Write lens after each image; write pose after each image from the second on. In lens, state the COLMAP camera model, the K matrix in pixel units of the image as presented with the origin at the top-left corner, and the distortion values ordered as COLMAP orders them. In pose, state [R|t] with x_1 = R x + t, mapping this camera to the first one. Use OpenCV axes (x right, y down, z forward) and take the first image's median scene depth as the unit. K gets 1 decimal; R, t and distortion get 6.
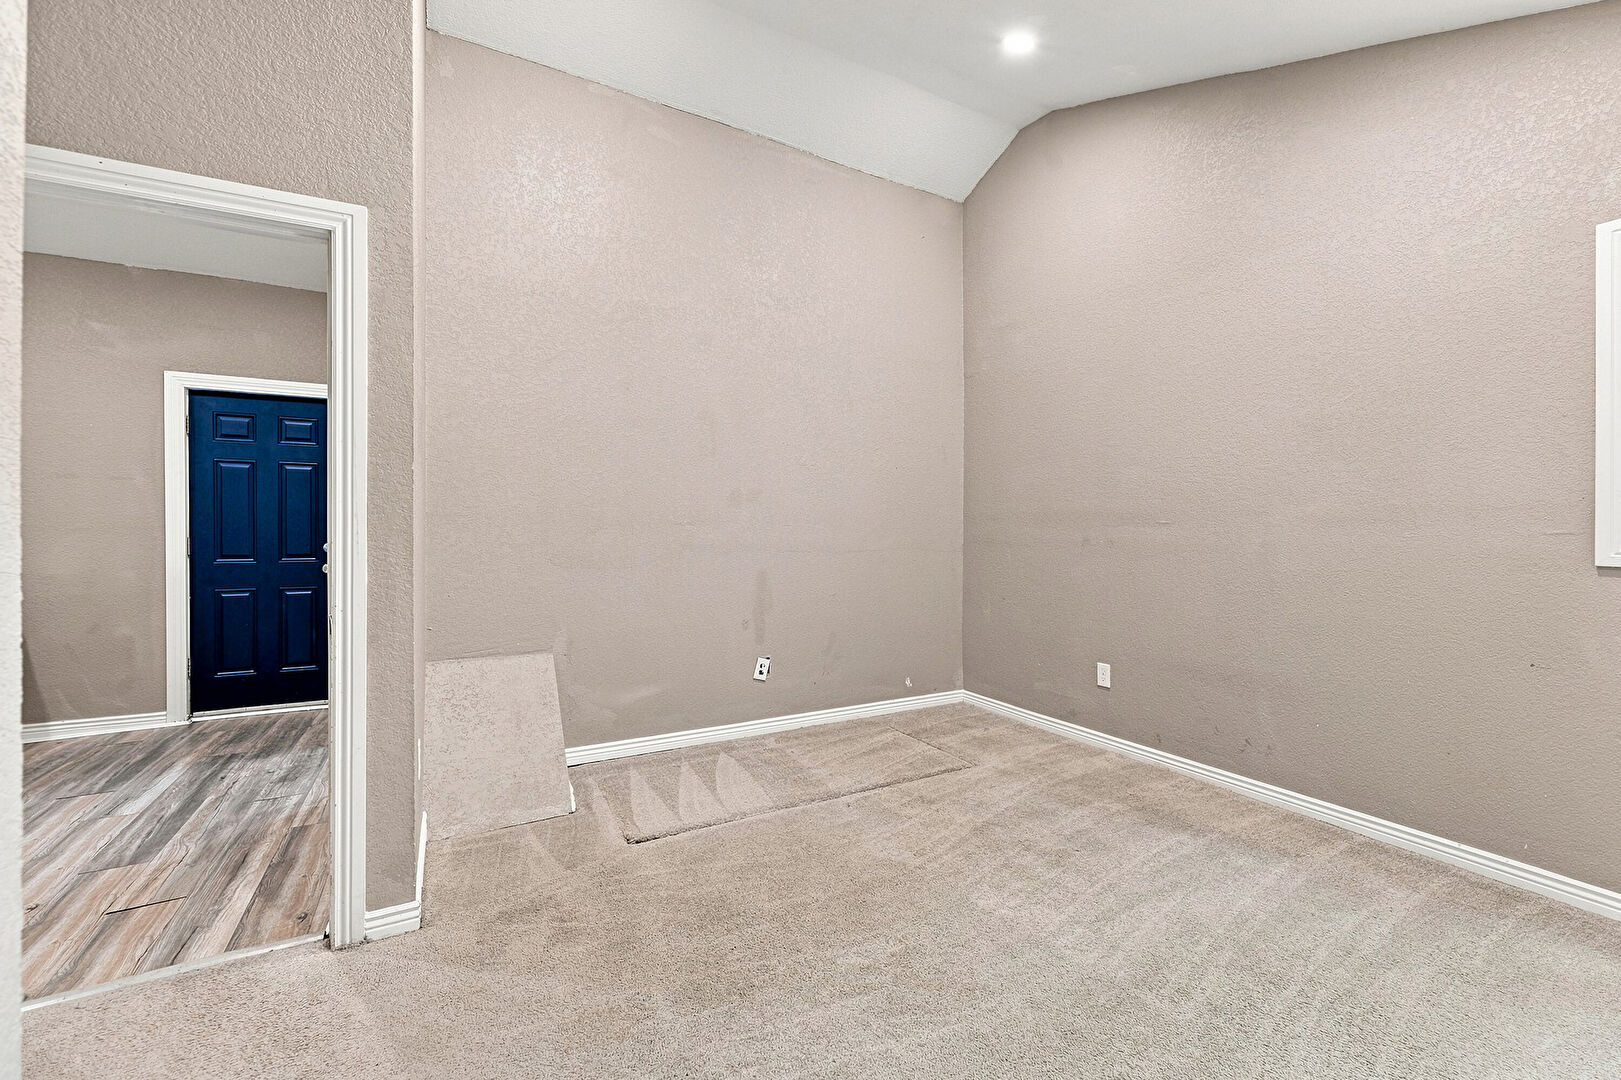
lens RADIAL K [[671.9, 0, 809.2], [0, 671.9, 533.8], [0, 0, 1]] dist [-0.000739, -0.000218]
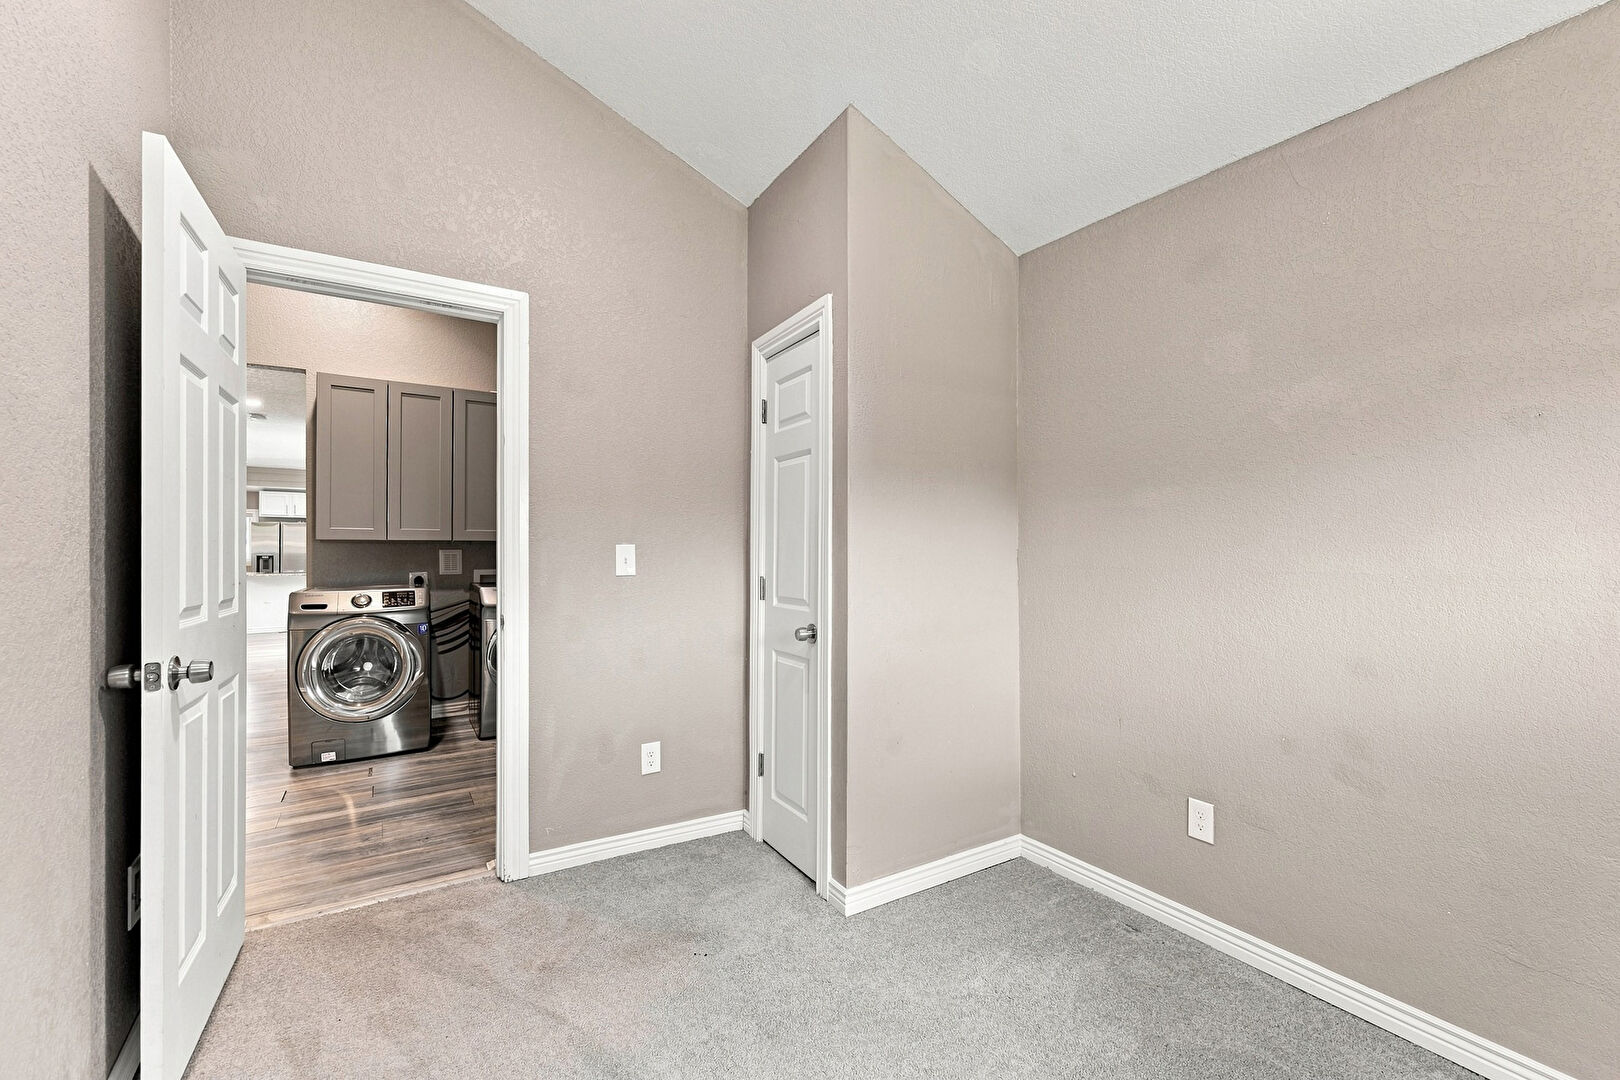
lens RADIAL K [[665.0, 0, 820.6], [0, 665.0, 548.7], [0, 0, 1]] dist [-0.000420, -0.000290]
pose [[0.074238, -0.009743, -0.997193, 0.069586], [0.000484, 0.999953, -0.009734, -0.004710], [0.997240, 0.000240, 0.074240, 1.222261]]
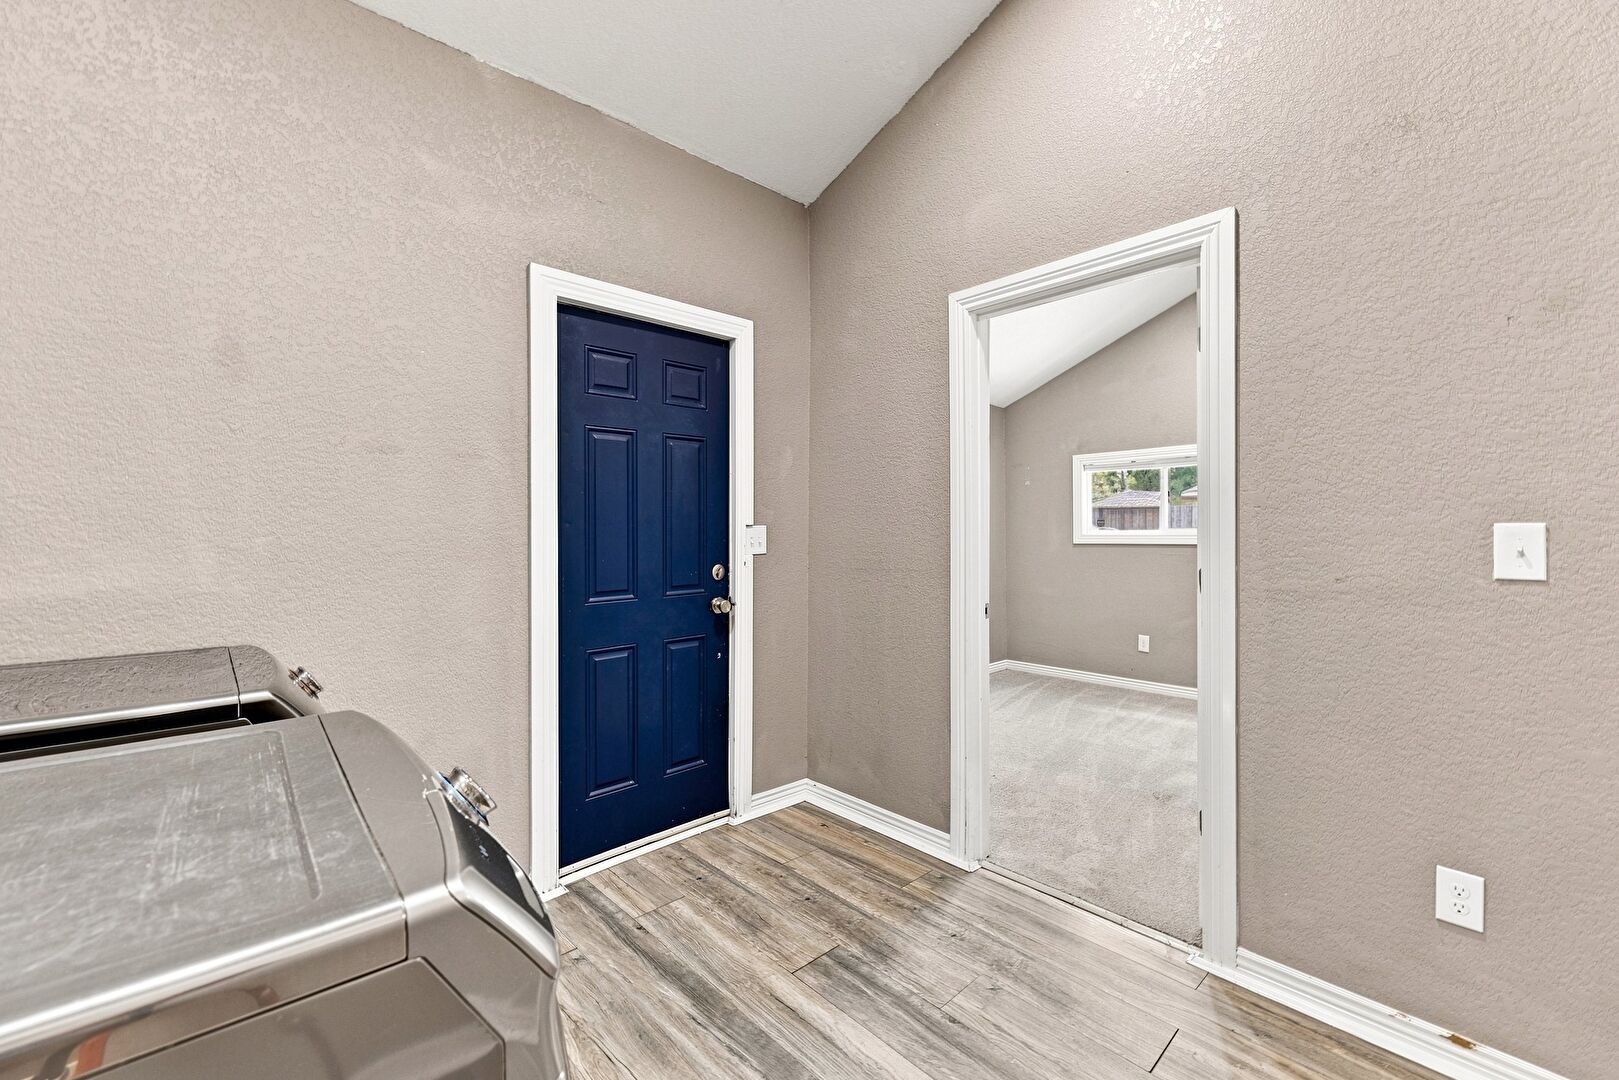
lens RADIAL K [[671.1, 0, 808.2], [0, 671.1, 533.8], [0, 0, 1]] dist [-0.000739, -0.000218]
pose [[0.969693, -0.013352, 0.243960, -0.873043], [0.012111, 0.999905, 0.006584, -0.020325], [-0.244025, -0.003430, 0.969763, 0.405999]]
